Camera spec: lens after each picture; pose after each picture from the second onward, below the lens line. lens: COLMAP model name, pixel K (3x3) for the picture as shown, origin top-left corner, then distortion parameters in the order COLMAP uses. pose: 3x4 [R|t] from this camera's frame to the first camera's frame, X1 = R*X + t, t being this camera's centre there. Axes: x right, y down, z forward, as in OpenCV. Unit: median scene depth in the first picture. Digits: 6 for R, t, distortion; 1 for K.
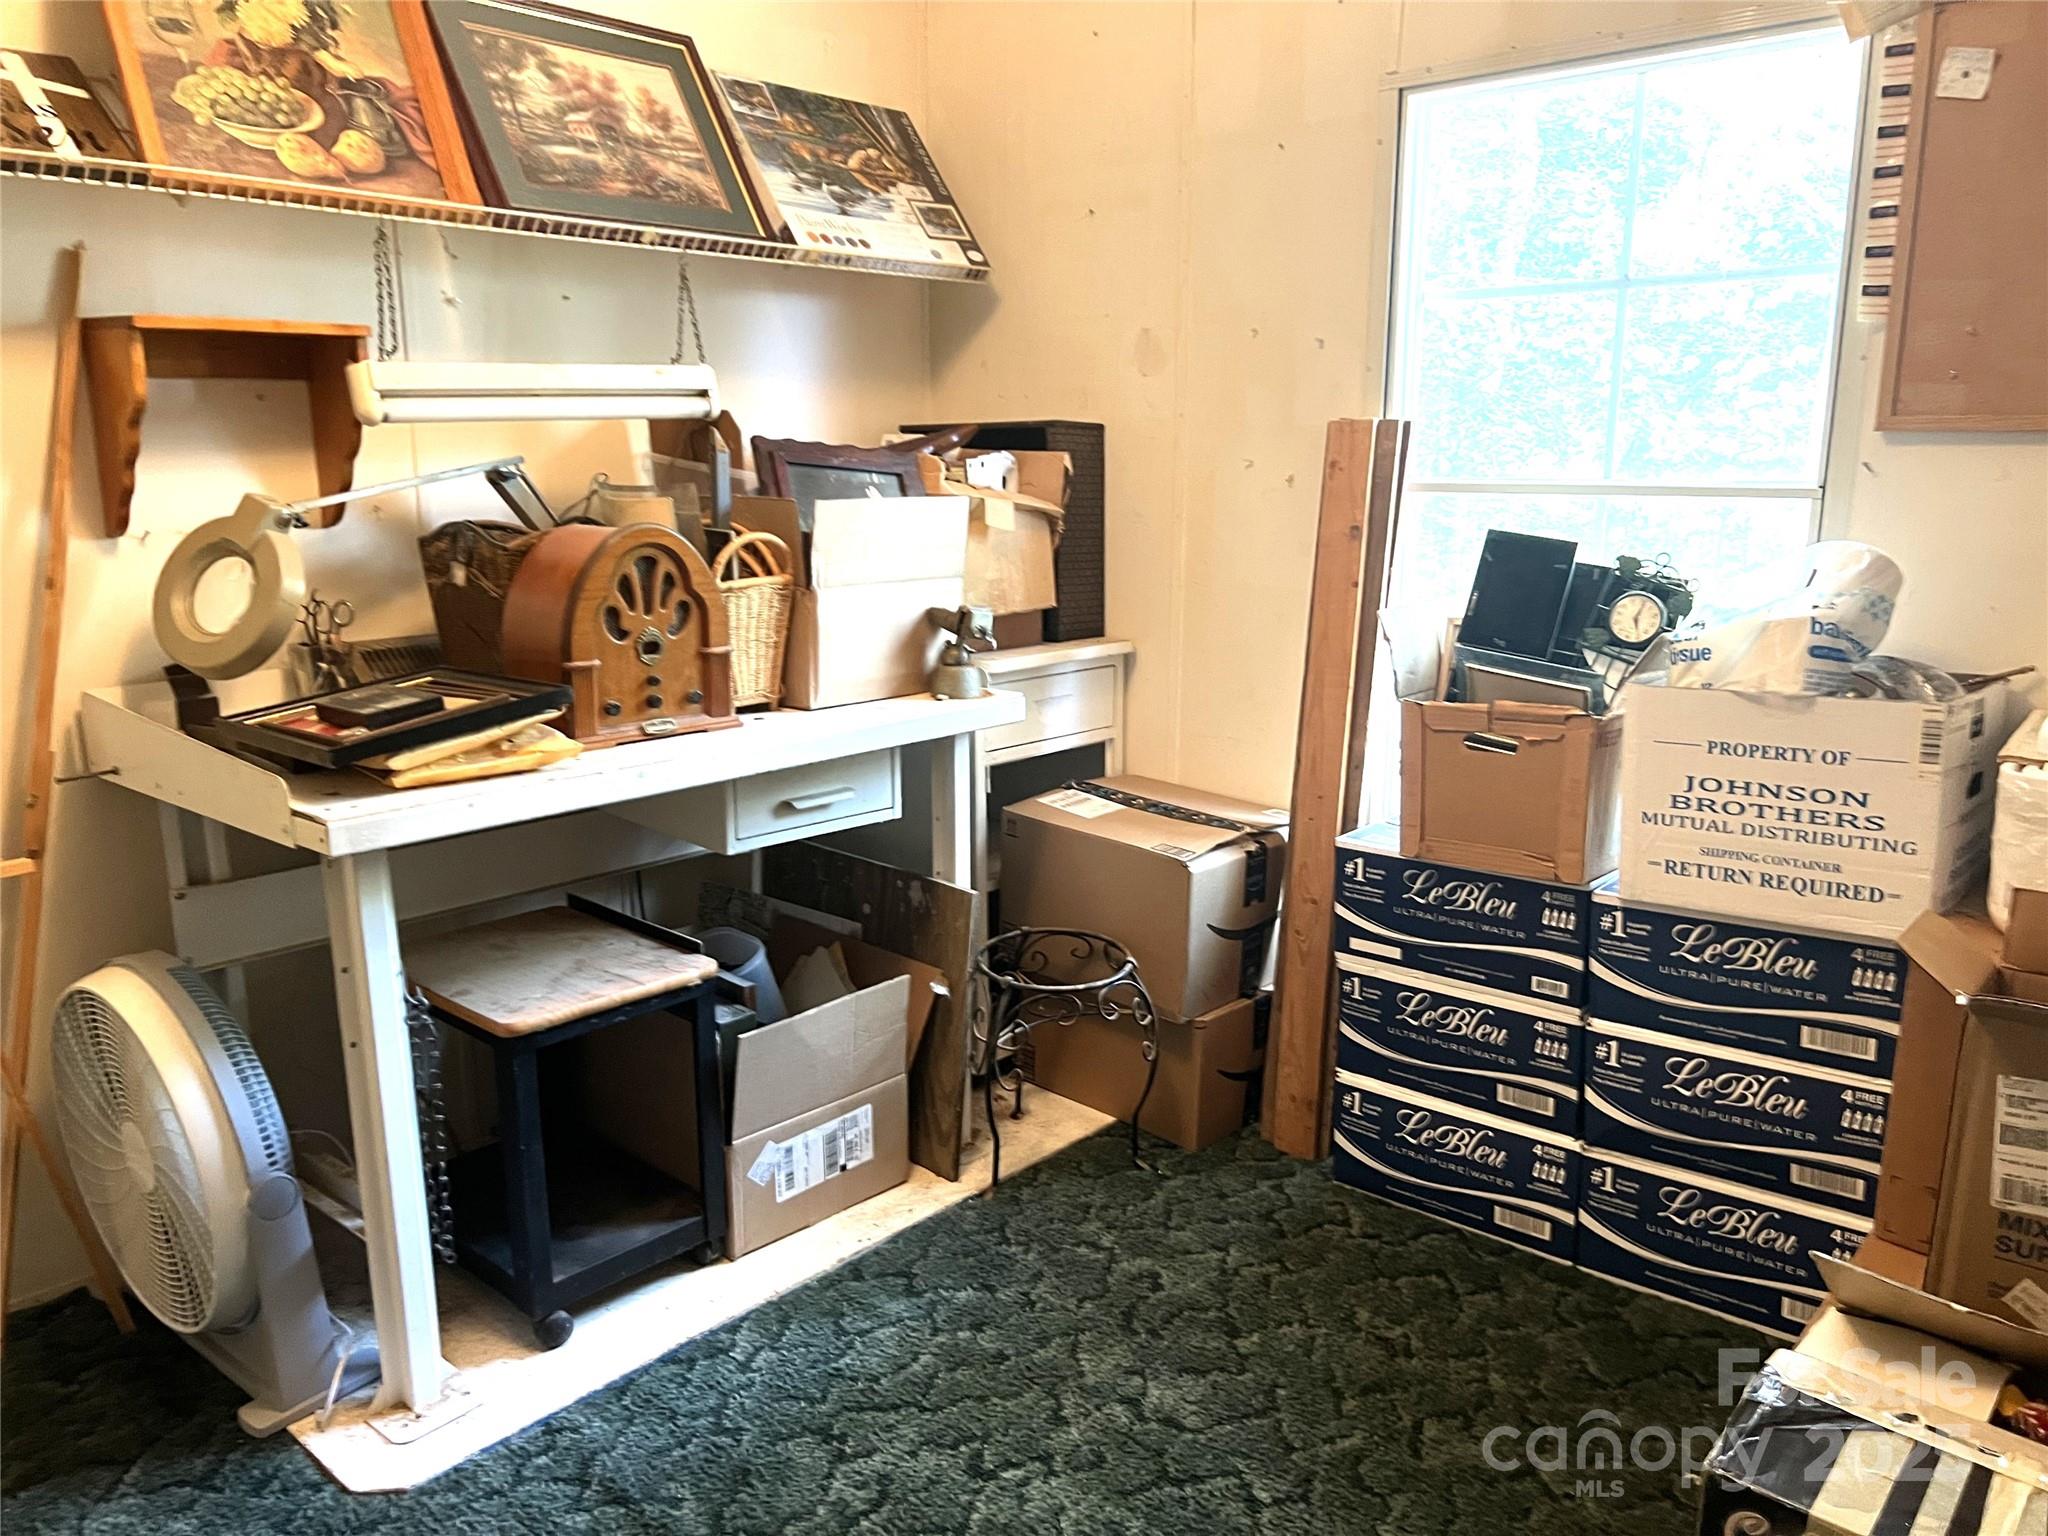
lens RADIAL K [[1534.7, 0, 1028.4], [0, 1534.7, 780.8], [0, 0, 1]] dist [0.000082, -0.006359]
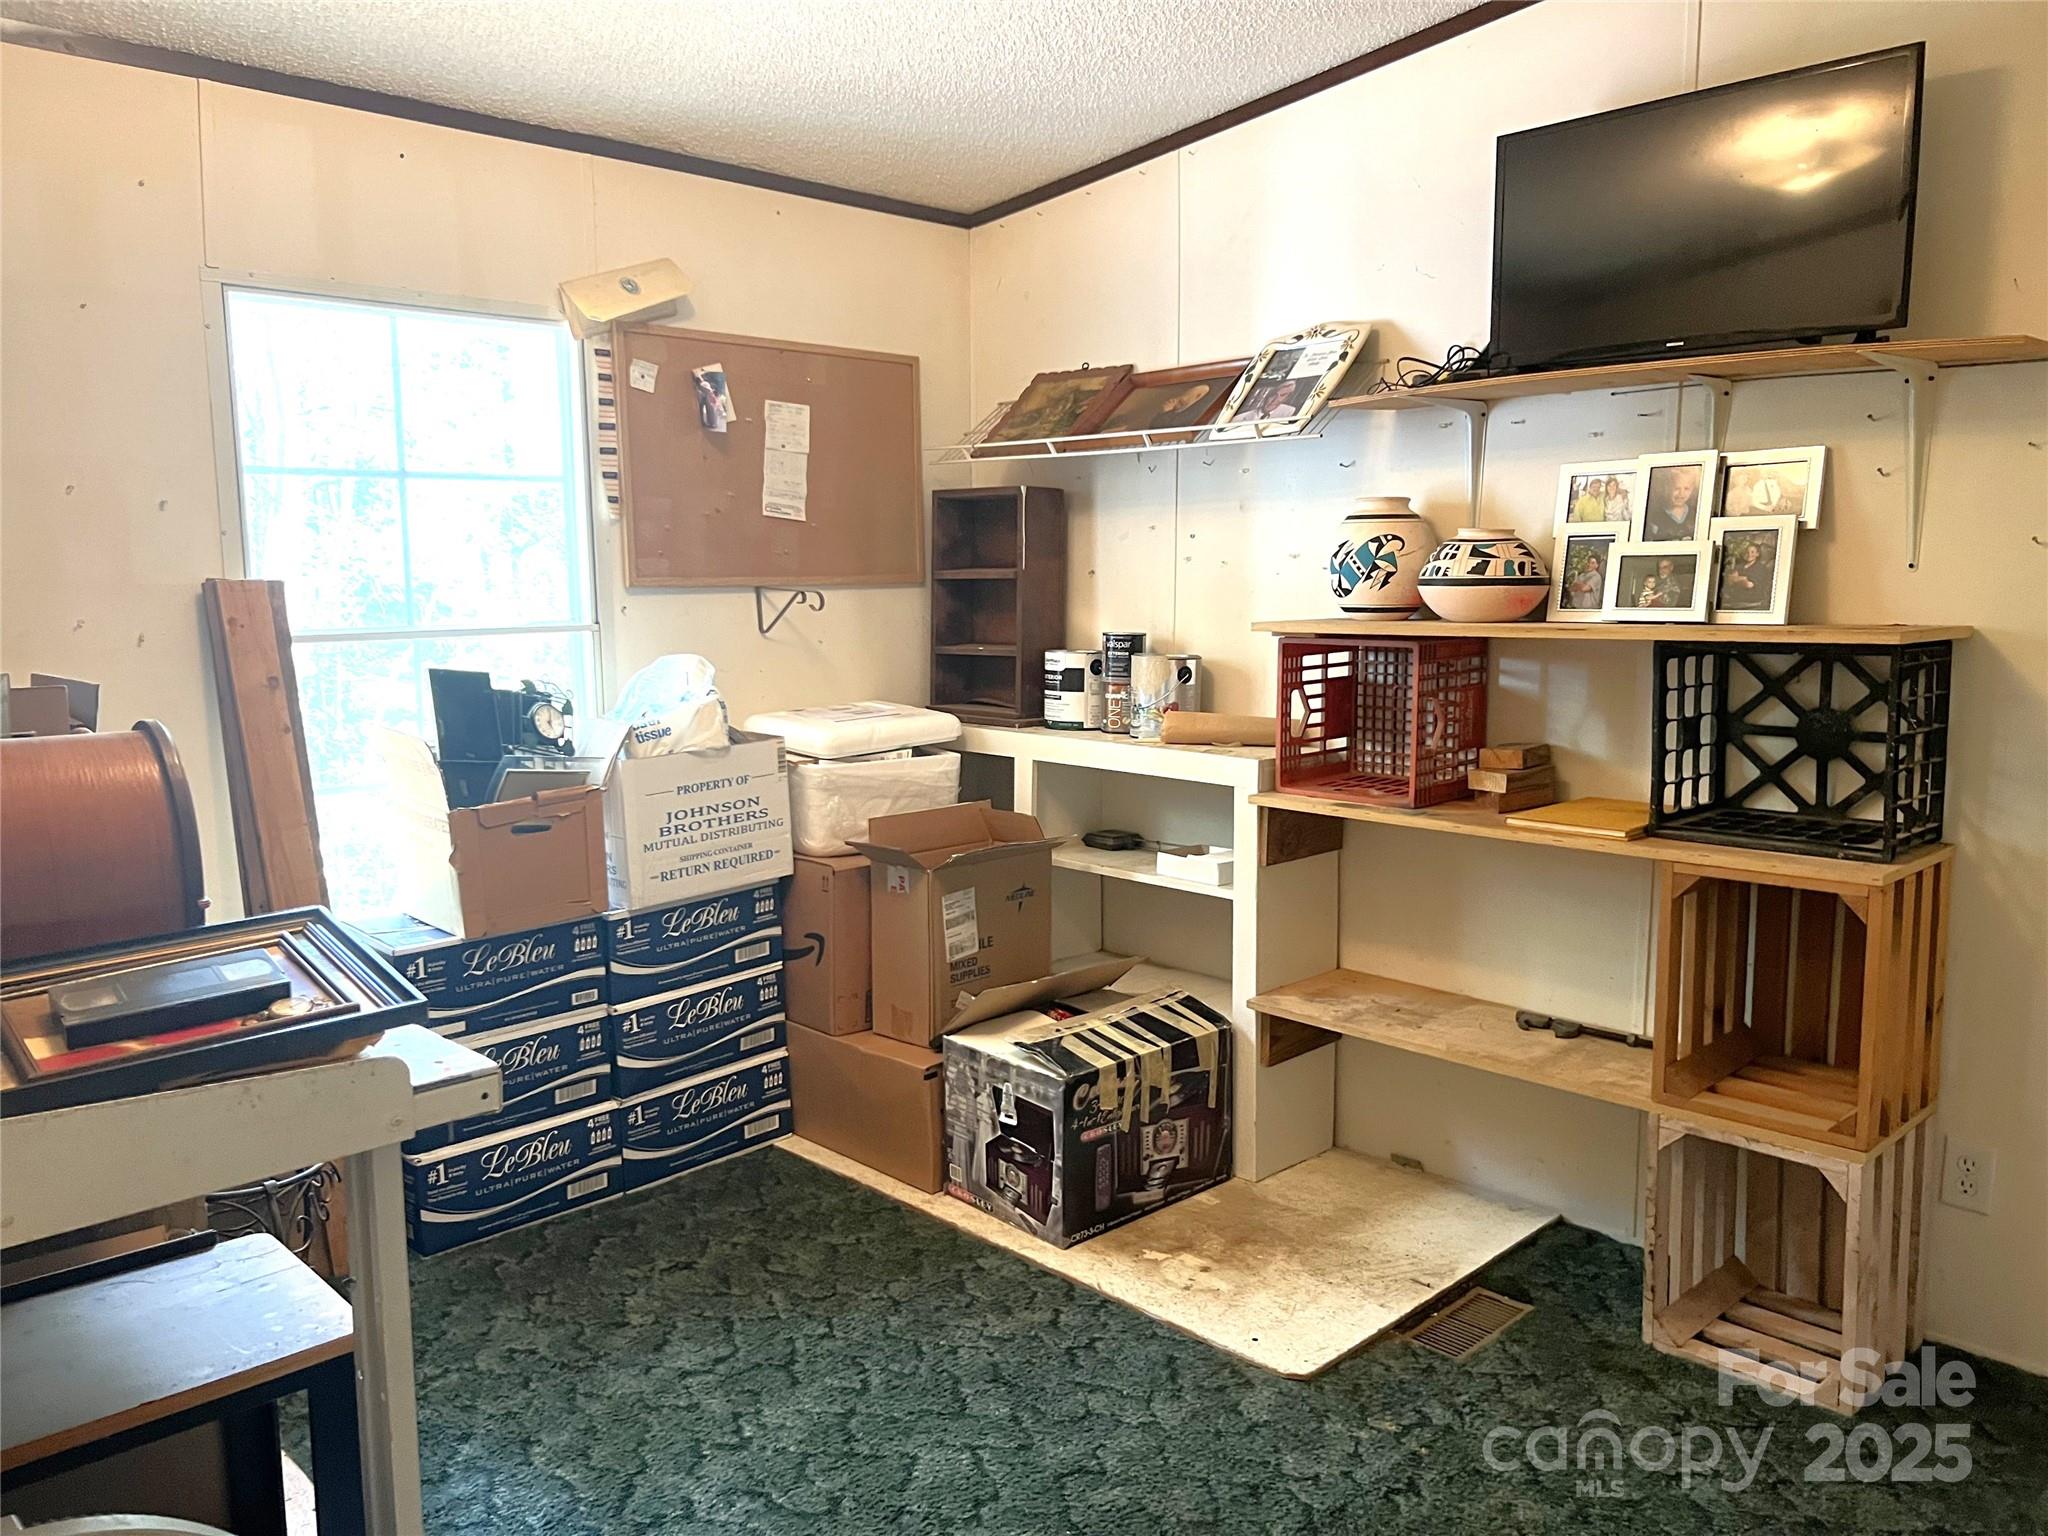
lens RADIAL K [[1534.7, 0, 1028.4], [0, 1534.7, 780.8], [0, 0, 1]] dist [0.000082, -0.006359]
pose [[0.065401, -0.135354, 0.988636, -0.982493], [0.224959, 0.967252, 0.117544, -0.124611], [-0.972171, 0.214715, 0.093709, 0.481773]]
